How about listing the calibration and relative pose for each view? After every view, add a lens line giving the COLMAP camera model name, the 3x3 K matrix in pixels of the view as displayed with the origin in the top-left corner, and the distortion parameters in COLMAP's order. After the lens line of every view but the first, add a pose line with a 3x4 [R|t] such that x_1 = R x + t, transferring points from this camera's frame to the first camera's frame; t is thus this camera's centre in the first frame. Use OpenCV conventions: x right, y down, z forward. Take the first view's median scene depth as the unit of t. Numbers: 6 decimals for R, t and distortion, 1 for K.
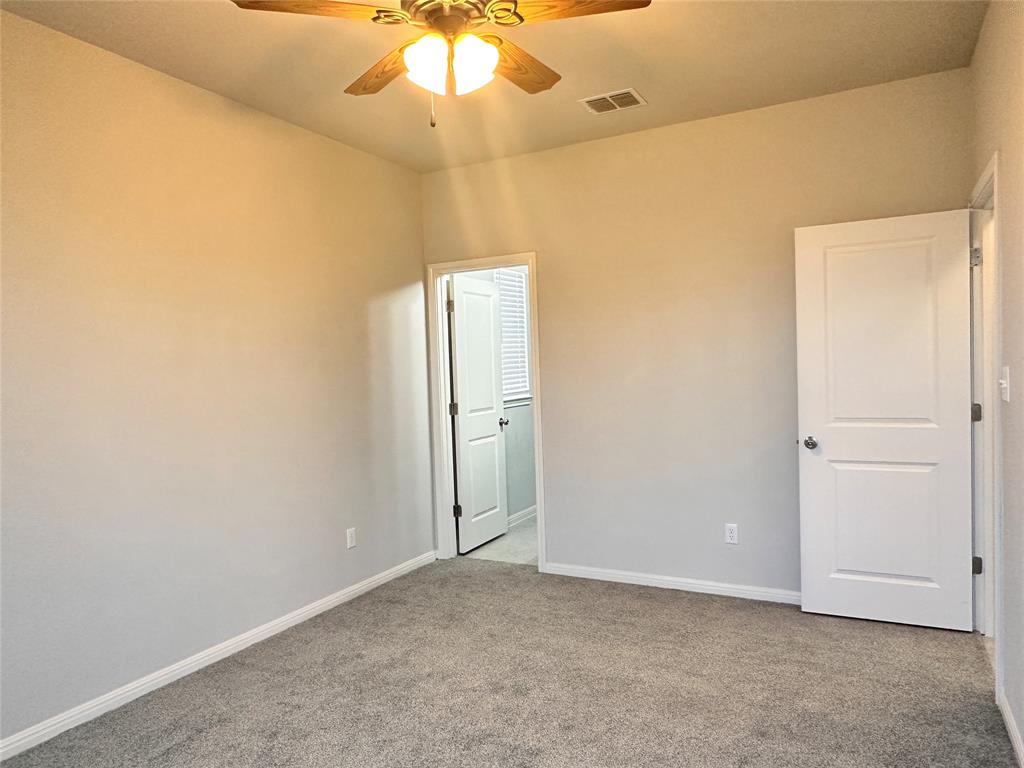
lens RADIAL K [[684.9, 0, 516.1], [0, 684.9, 388.4], [0, 0, 1]] dist [0.006678, 0.001460]
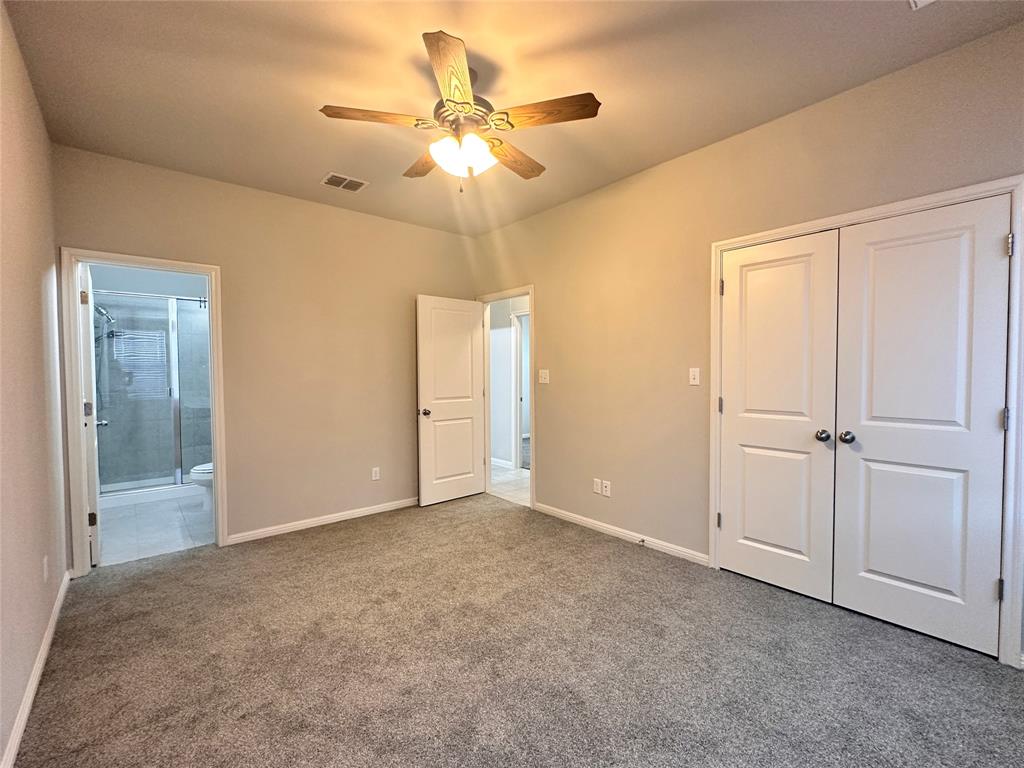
lens RADIAL K [[446.3, 0, 514.7], [0, 446.3, 380.2], [0, 0, 1]] dist [-0.000526, 0.000420]
pose [[0.373026, 0.010473, 0.927762, -0.600009], [0.024842, 0.999465, -0.021271, 0.025156], [-0.927488, 0.030982, 0.372566, 0.334910]]
